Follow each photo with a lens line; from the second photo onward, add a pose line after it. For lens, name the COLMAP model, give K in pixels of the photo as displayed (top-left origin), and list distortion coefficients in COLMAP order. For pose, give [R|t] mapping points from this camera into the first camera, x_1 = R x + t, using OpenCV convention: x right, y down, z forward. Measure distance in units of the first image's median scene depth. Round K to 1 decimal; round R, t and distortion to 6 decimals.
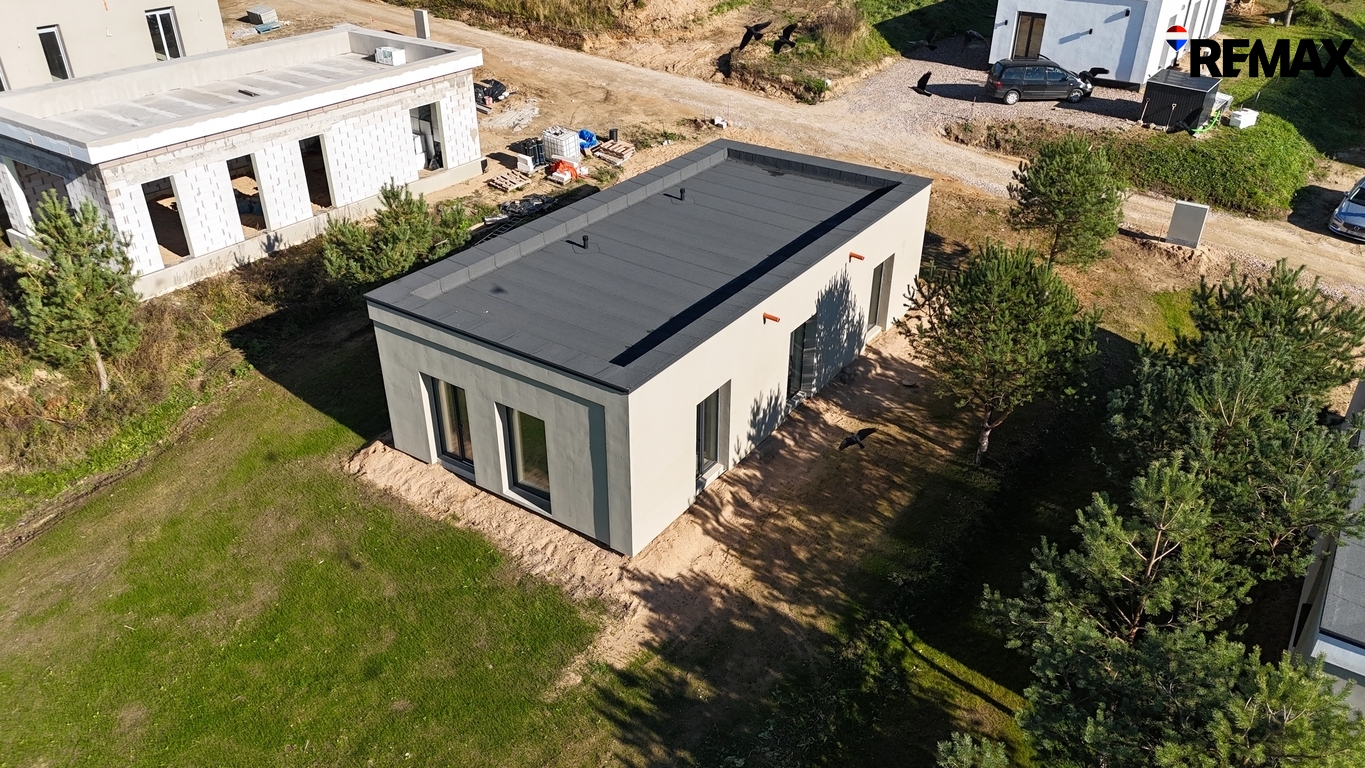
lens RADIAL K [[1000.5, 0, 683.7], [0, 1000.5, 361.2], [0, 0, 1]] dist [0.079567, -0.091078]
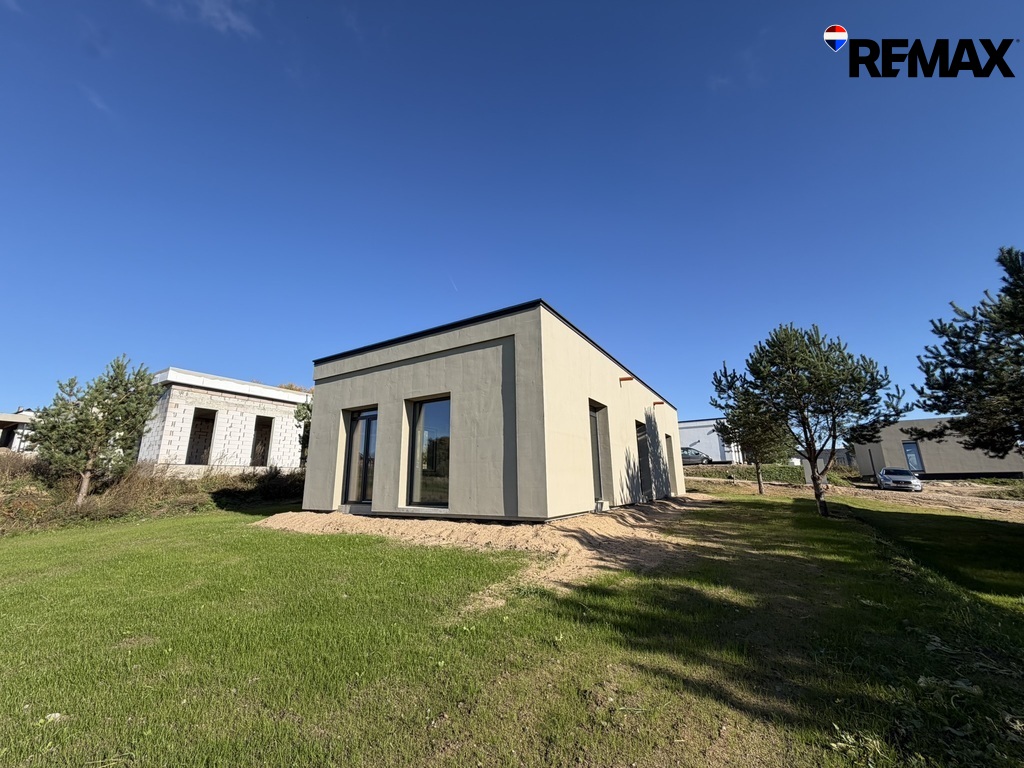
lens RADIAL K [[403.3, 0, 507.7], [0, 403.3, 386.1], [0, 0, 1]] dist [-0.000005, -0.000066]
pose [[0.998909, -0.005914, 0.046332, -0.063233], [0.035533, 0.740041, -0.671622, 0.216494], [-0.030315, 0.672535, 0.739444, 0.435988]]
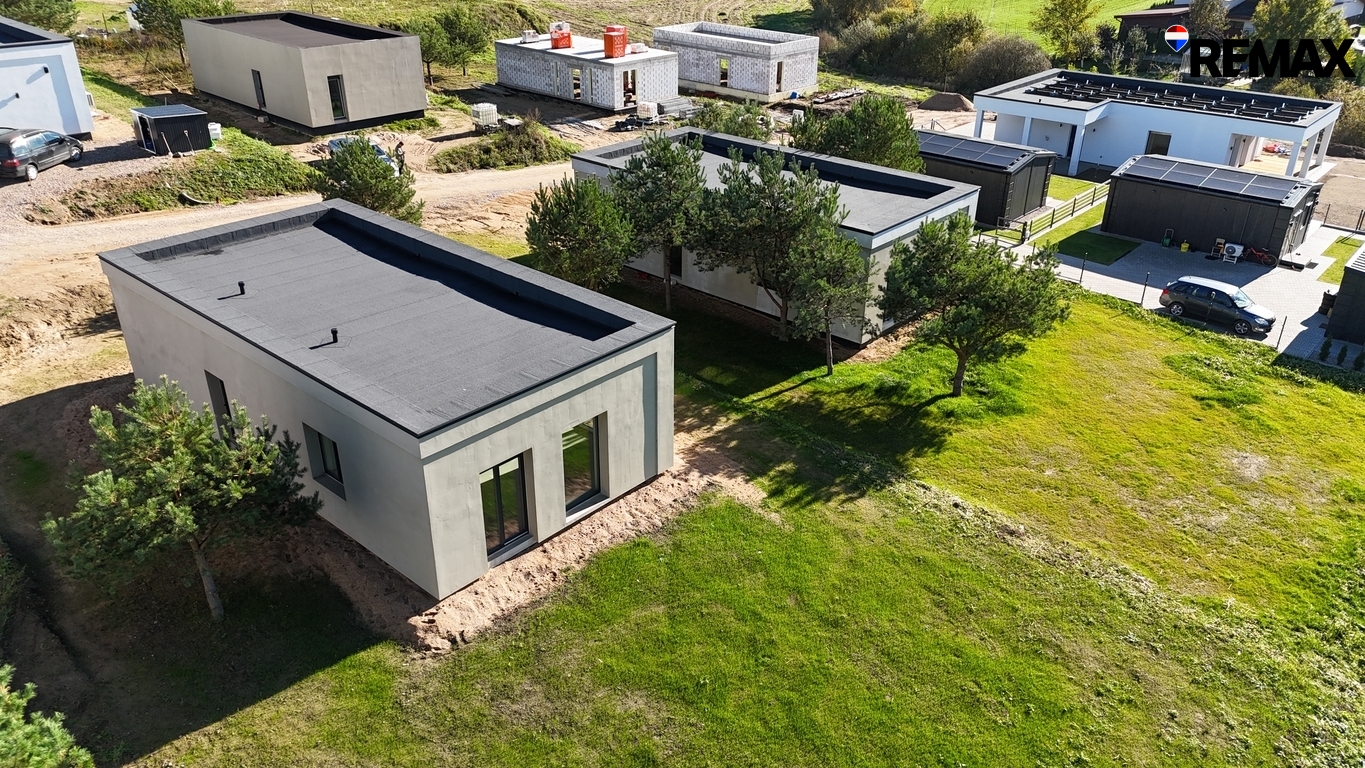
lens RADIAL K [[1000.5, 0, 683.7], [0, 1000.5, 361.2], [0, 0, 1]] dist [0.079567, -0.091078]
pose [[0.130449, -0.434002, 0.891418, -0.704705], [0.471929, 0.817892, 0.329143, -0.200607], [-0.871932, 0.377750, 0.311511, 0.353275]]
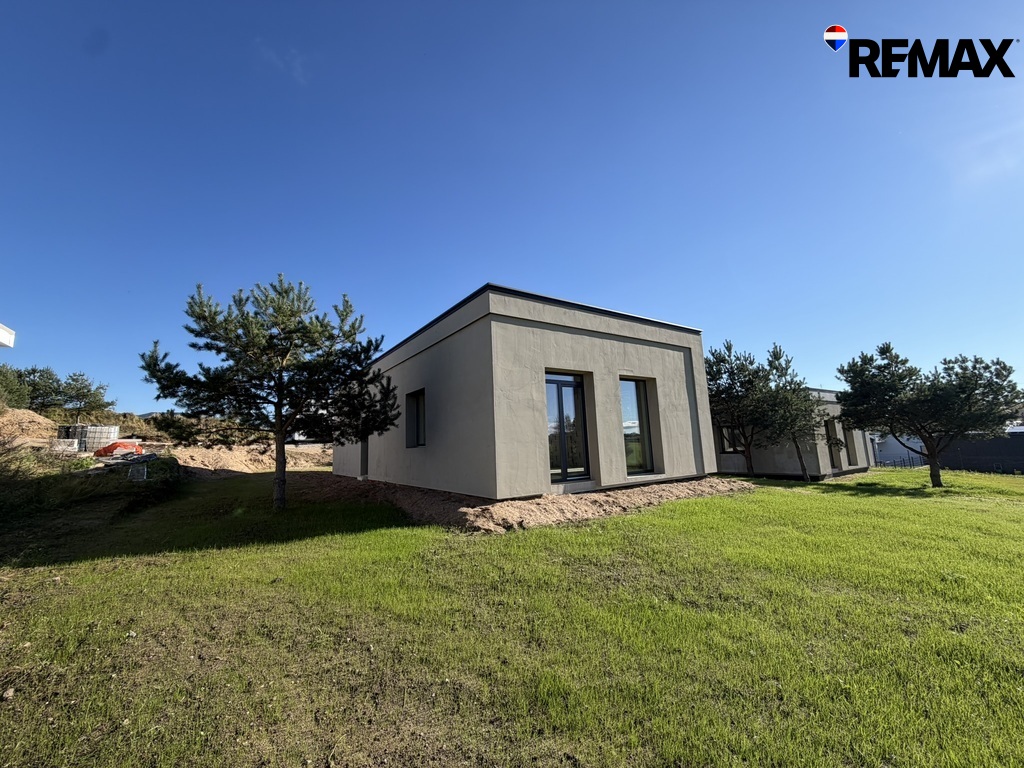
lens RADIAL K [[406.9, 0, 508.5], [0, 406.9, 383.8], [0, 0, 1]] dist [-0.000617, -0.000445]
pose [[0.372470, 0.123181, 0.919833, -0.427446], [0.482728, 0.820798, -0.305391, 0.083815], [-0.792616, 0.557778, 0.246260, 0.653521]]
